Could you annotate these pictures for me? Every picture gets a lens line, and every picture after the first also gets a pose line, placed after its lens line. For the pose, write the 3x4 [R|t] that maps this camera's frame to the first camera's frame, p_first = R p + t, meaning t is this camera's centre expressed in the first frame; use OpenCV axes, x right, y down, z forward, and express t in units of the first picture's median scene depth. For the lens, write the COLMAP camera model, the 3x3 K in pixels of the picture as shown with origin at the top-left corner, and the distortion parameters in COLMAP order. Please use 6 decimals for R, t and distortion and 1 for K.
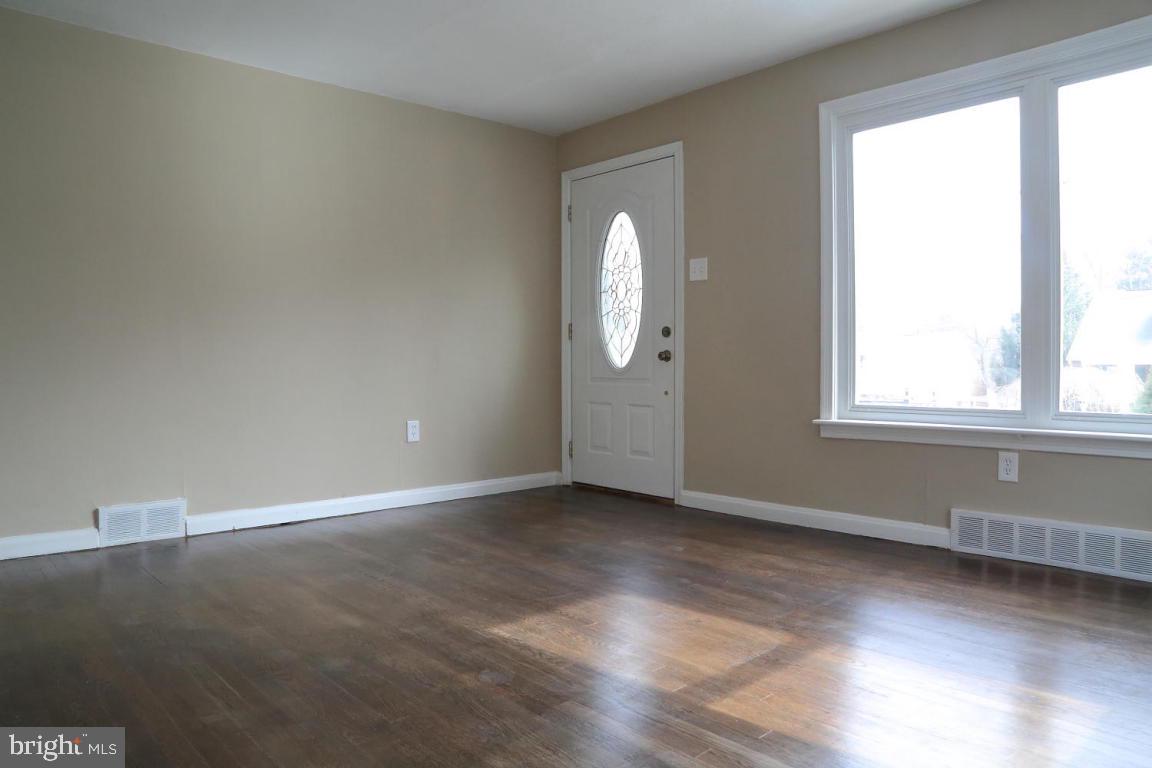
lens RADIAL K [[786.1, 0, 576.0], [0, 786.1, 384.0], [0, 0, 1]] dist [-0.092325, 0.005708]
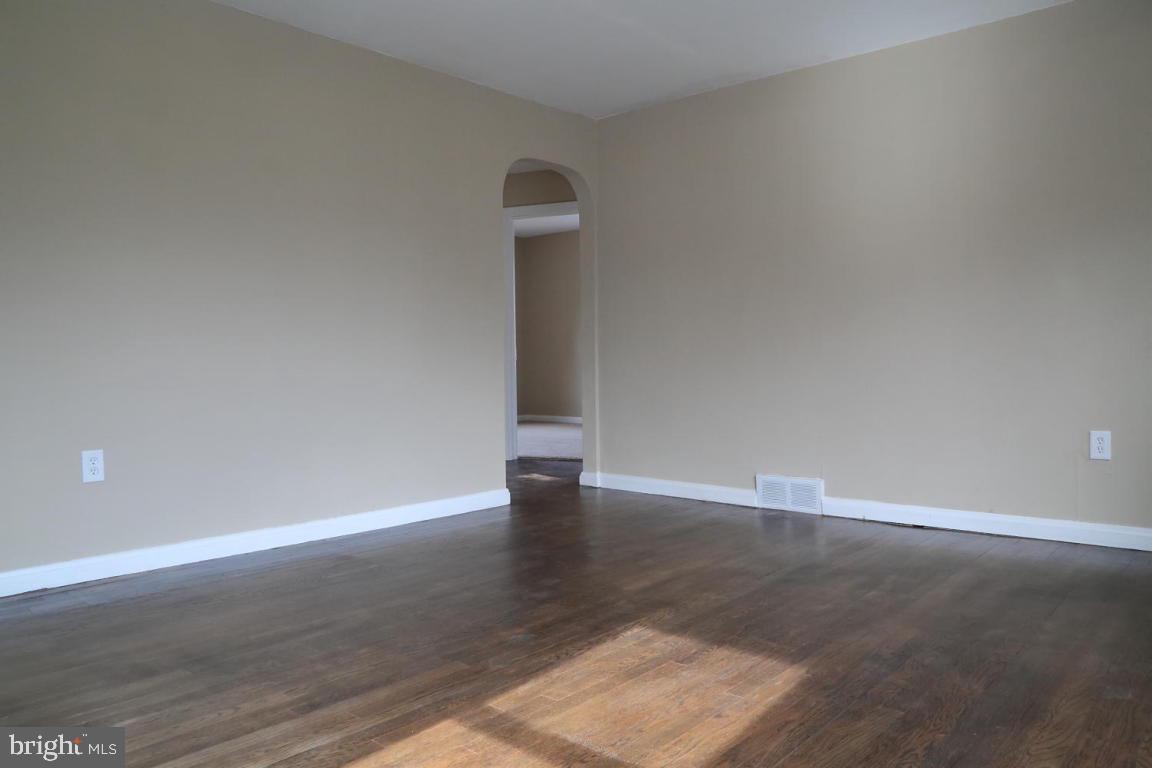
lens RADIAL K [[828.0, 0, 576.0], [0, 828.0, 384.0], [0, 0, 1]] dist [-0.095213, 0.002199]
pose [[0.091603, 0.030253, -0.995336, 0.909074], [-0.013293, 0.999486, 0.029155, -0.022343], [0.995707, 0.010560, 0.091958, 0.820190]]
